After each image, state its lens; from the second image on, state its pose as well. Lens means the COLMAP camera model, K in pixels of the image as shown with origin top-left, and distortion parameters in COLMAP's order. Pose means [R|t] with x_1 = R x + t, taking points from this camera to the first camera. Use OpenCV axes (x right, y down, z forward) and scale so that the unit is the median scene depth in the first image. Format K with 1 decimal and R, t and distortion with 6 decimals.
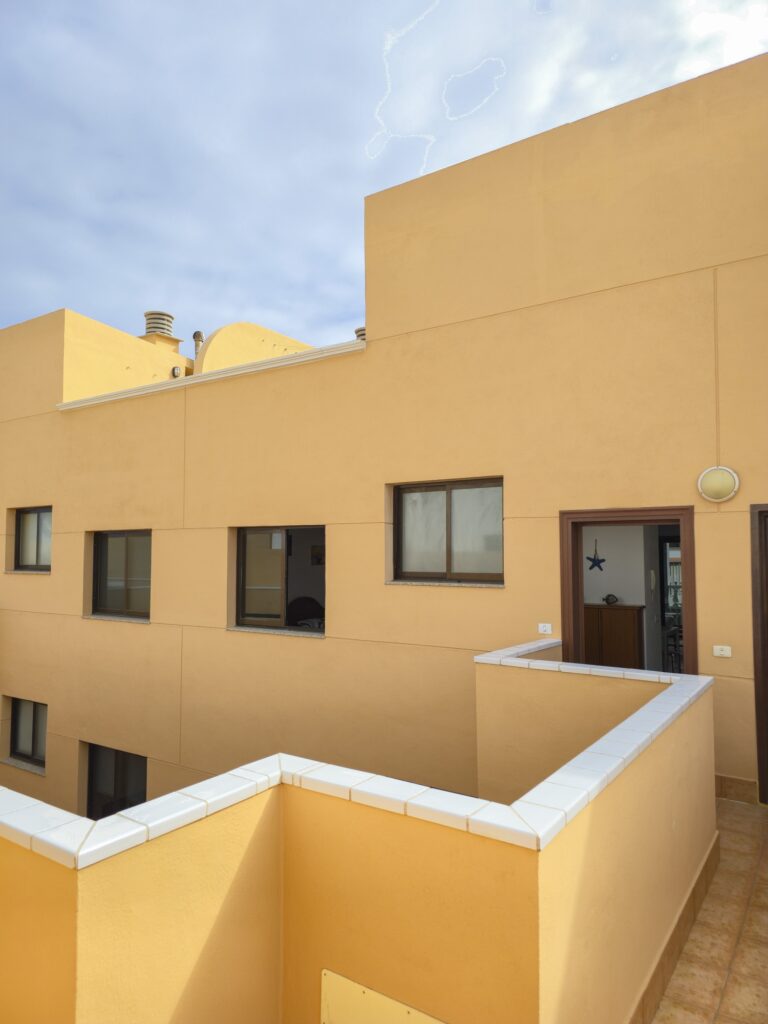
lens RADIAL K [[679.1, 0, 384.0], [0, 679.1, 512.0], [0, 0, 1]] dist [0.072690, -0.067321]
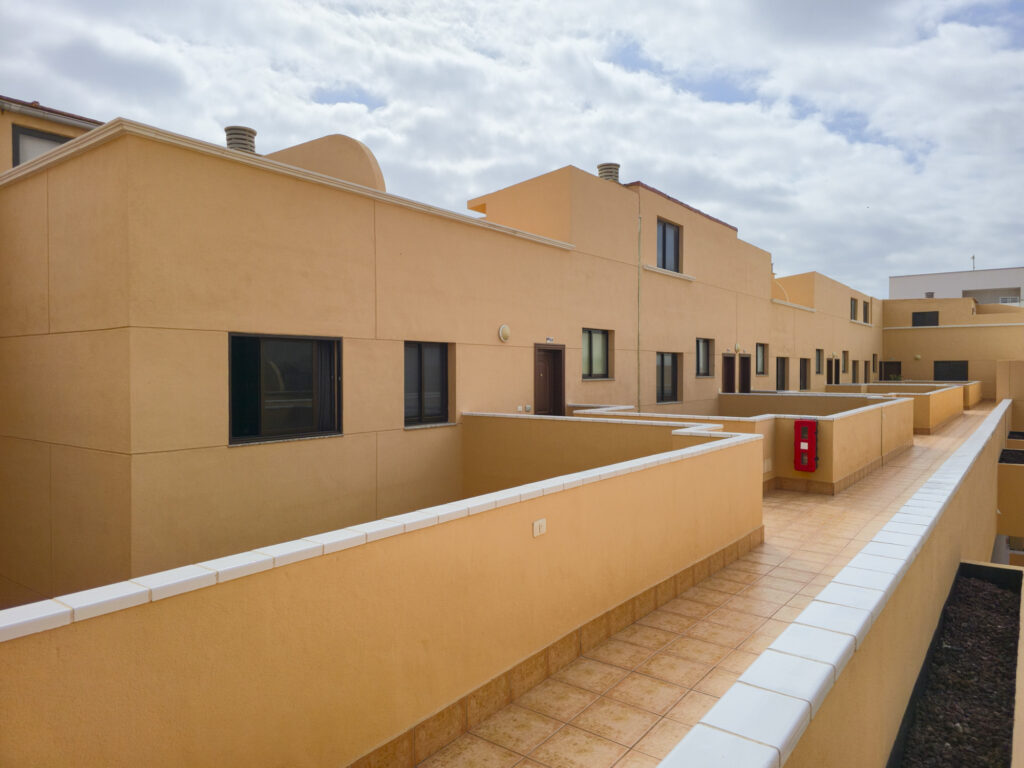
lens RADIAL K [[679.1, 0, 510.0], [0, 679.1, 381.6], [0, 0, 1]] dist [0.072690, -0.067321]
pose [[0.119729, -0.013748, 0.992711, -1.316409], [-0.059702, 0.997995, 0.021021, 0.054620], [-0.991010, -0.061783, 0.118668, 0.690213]]
